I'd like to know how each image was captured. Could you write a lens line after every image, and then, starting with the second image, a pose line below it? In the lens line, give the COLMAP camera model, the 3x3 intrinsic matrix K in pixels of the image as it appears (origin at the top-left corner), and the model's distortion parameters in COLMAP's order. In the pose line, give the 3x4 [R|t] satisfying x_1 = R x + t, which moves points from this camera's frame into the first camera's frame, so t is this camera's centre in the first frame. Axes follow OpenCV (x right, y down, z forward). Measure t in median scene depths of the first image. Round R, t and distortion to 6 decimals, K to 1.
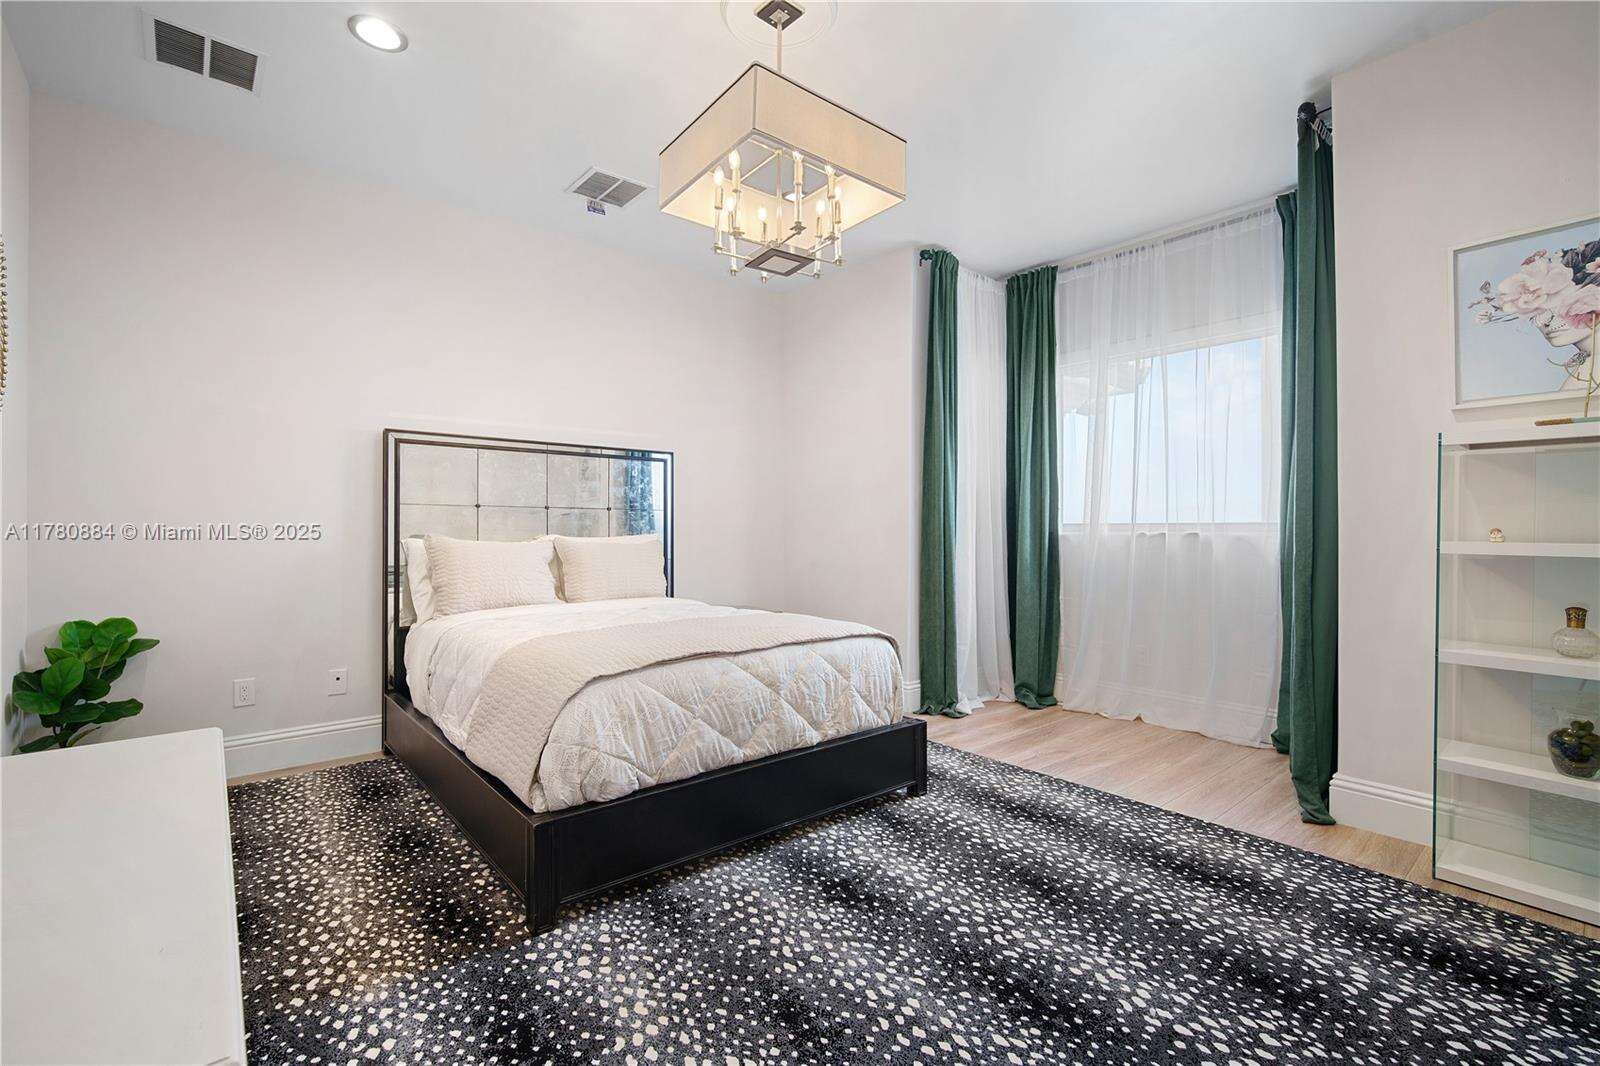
lens RADIAL K [[705.0, 0, 799.0], [0, 705.0, 527.9], [0, 0, 1]] dist [-0.003160, 0.001231]
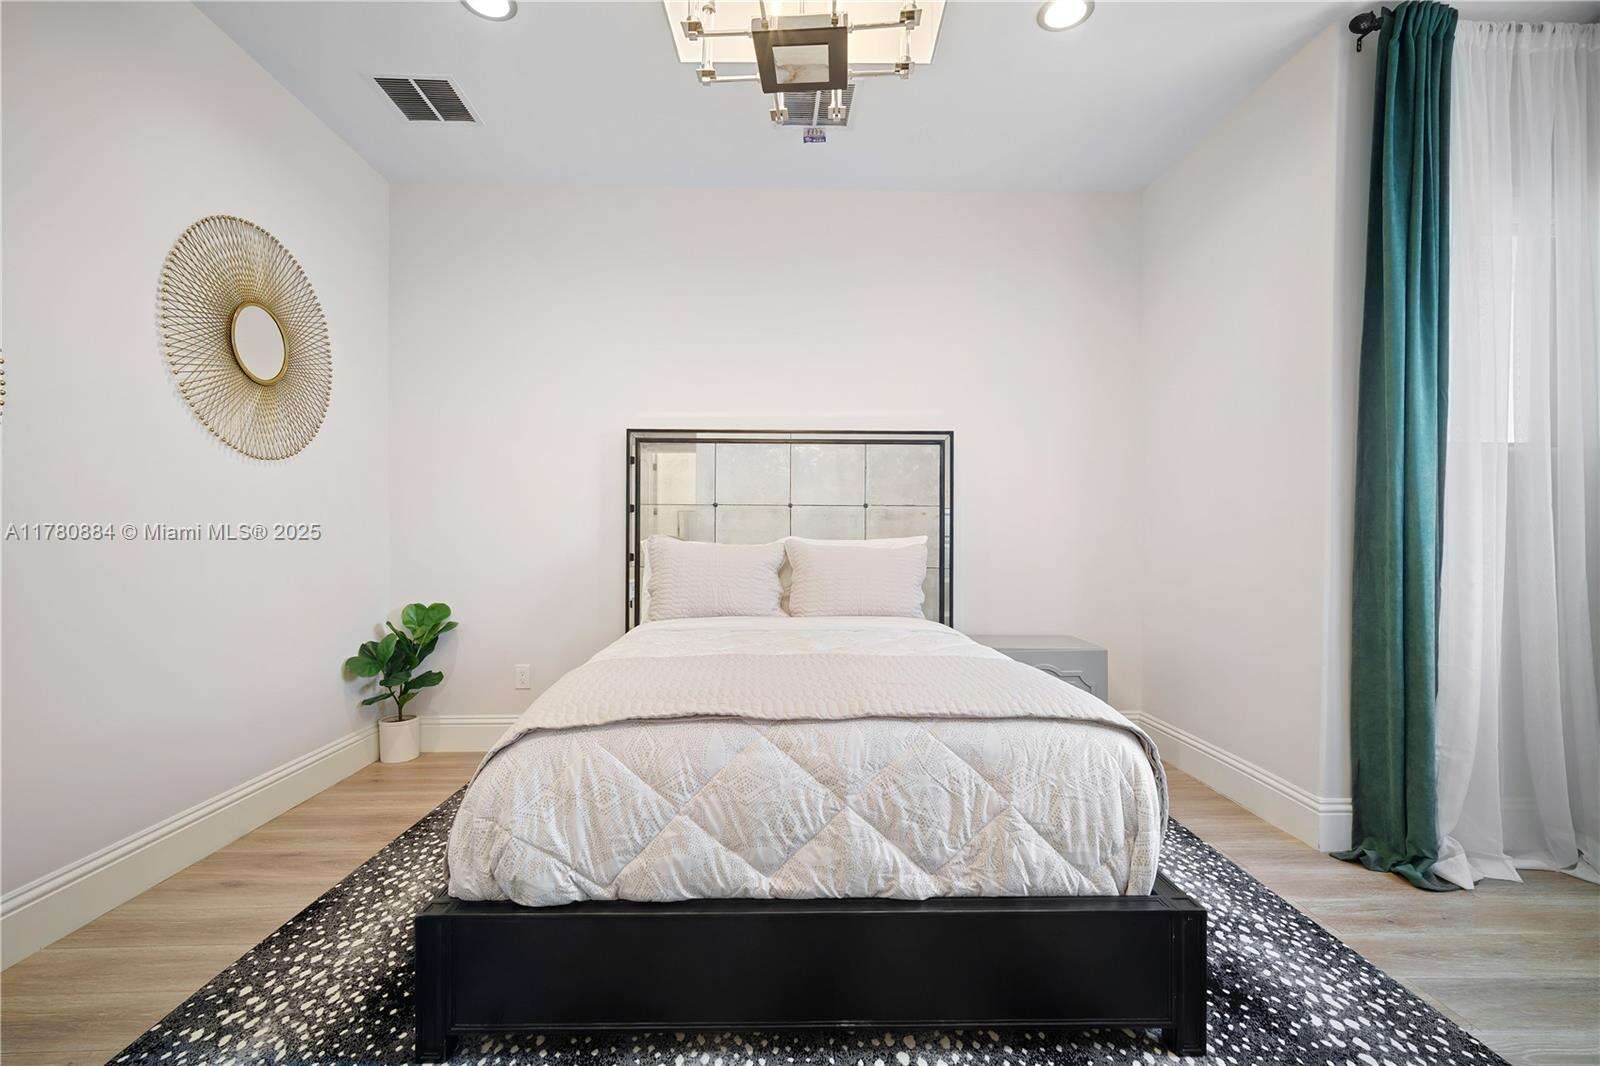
lens RADIAL K [[705.0, 0, 797.8], [0, 705.0, 542.0], [0, 0, 1]] dist [-0.003160, 0.001231]
pose [[0.778948, 0.006593, -0.627054, 0.290048], [0.000236, 0.999942, 0.010808, 0.010130], [0.627088, -0.008567, 0.778901, 0.474110]]
